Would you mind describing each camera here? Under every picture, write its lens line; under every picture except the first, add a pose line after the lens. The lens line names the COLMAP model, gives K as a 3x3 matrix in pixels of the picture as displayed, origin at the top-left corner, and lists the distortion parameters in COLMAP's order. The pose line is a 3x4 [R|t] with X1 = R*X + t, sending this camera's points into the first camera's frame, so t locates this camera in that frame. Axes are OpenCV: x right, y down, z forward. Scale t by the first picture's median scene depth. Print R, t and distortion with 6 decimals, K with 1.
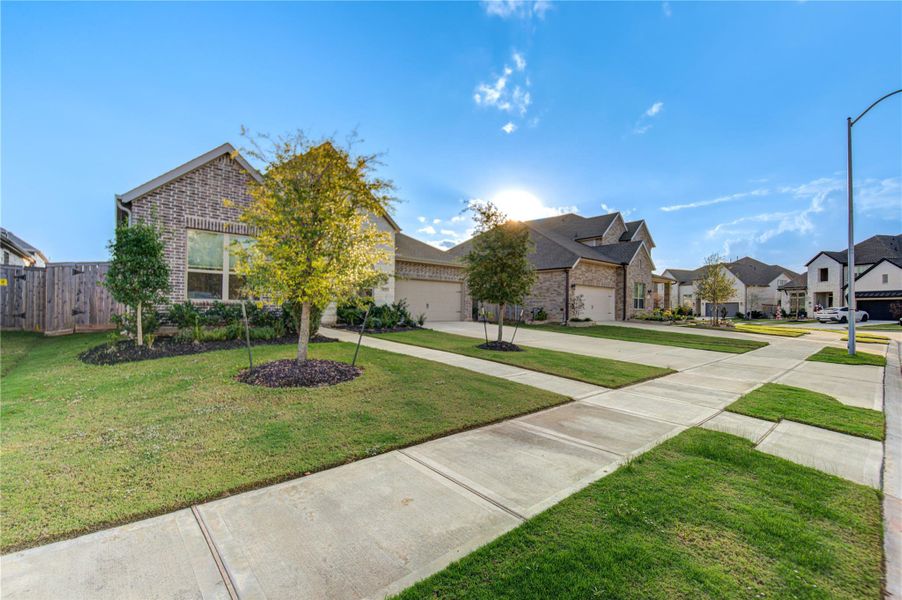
lens RADIAL K [[381.7, 0, 445.2], [0, 381.7, 289.3], [0, 0, 1]] dist [-0.009818, -0.000275]
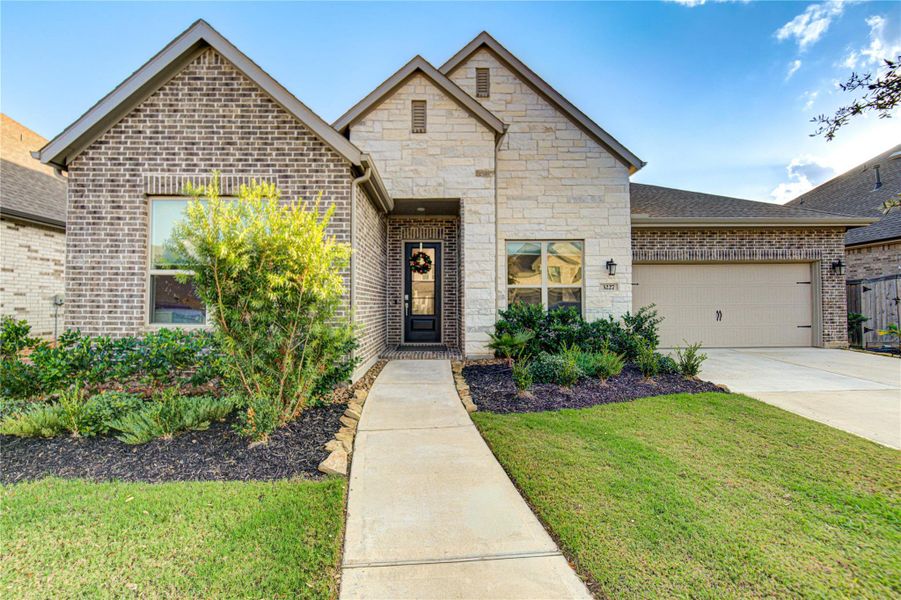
lens RADIAL K [[381.2, 0, 444.7], [0, 381.2, 289.3], [0, 0, 1]] dist [-0.009818, -0.000275]
pose [[0.761610, -0.036615, -0.647001, 0.000542], [0.043023, 0.999057, -0.005894, -0.002428], [0.646606, -0.023347, 0.762466, 0.527563]]
